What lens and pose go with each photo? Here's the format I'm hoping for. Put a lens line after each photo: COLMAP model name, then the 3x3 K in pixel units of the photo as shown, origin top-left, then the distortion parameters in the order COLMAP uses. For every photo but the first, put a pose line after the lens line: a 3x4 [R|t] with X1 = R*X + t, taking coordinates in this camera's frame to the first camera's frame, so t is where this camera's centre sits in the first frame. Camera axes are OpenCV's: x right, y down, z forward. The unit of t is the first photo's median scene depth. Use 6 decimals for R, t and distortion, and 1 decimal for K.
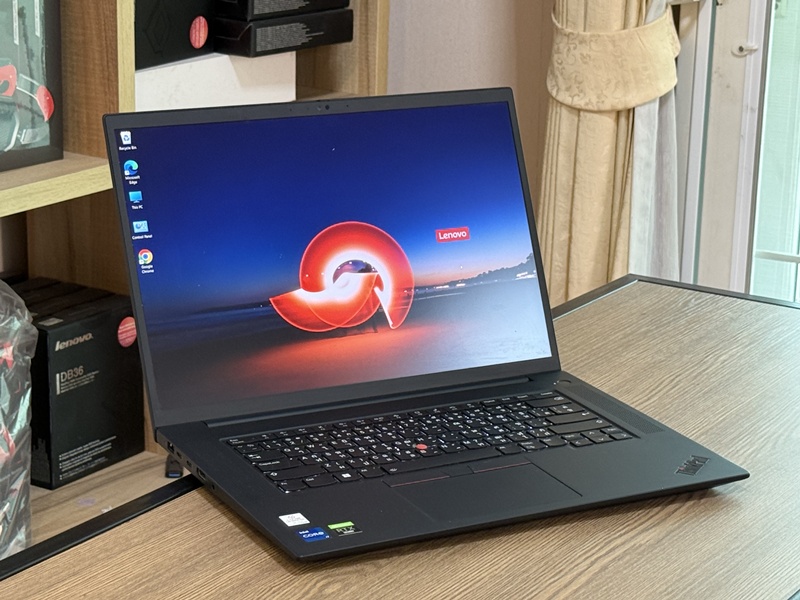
lens RADIAL K [[1978.7, 0, 368.2], [0, 1978.7, 300.8], [0, 0, 1]] dist [0.145195, 0.000000]
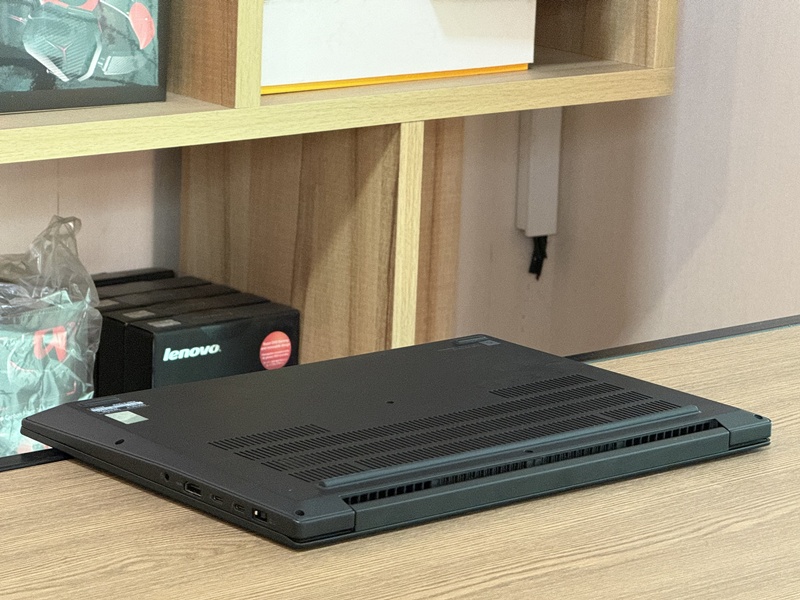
lens RADIAL K [[2860.8, 0, 400.8], [0, 2860.8, 299.9], [0, 0, 1]] dist [0.156025, 0.000000]
pose [[0.965315, 0.078324, -0.249061, 0.276840], [-0.094397, 0.994110, -0.053241, 0.070957], [0.243424, 0.074905, 0.967023, -0.059009]]
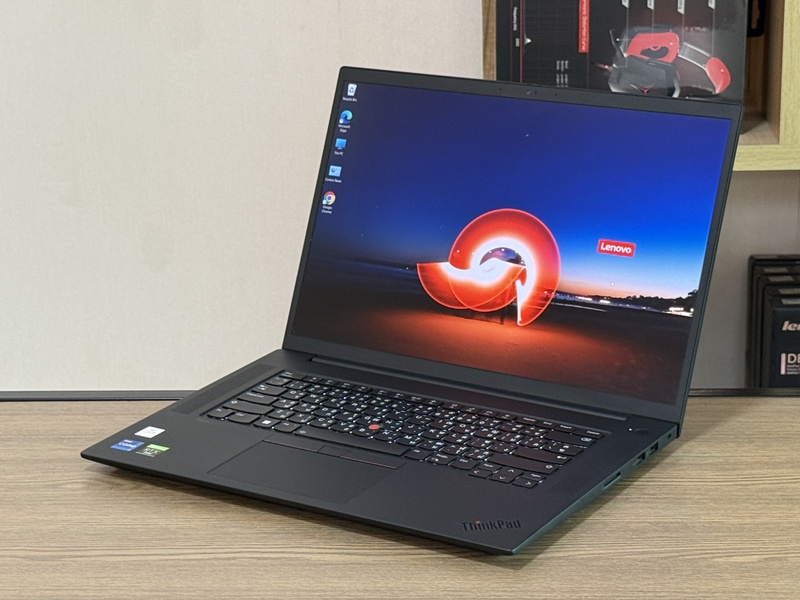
lens RADIAL K [[1978.7, 0, 403.8], [0, 1978.7, 294.9], [0, 0, 1]] dist [0.145195, 0.000000]
pose [[0.509678, 0.221177, -0.831450, 0.773229], [-0.204659, 0.969820, 0.132529, -0.115361], [0.835669, 0.102616, 0.539562, 0.418411]]
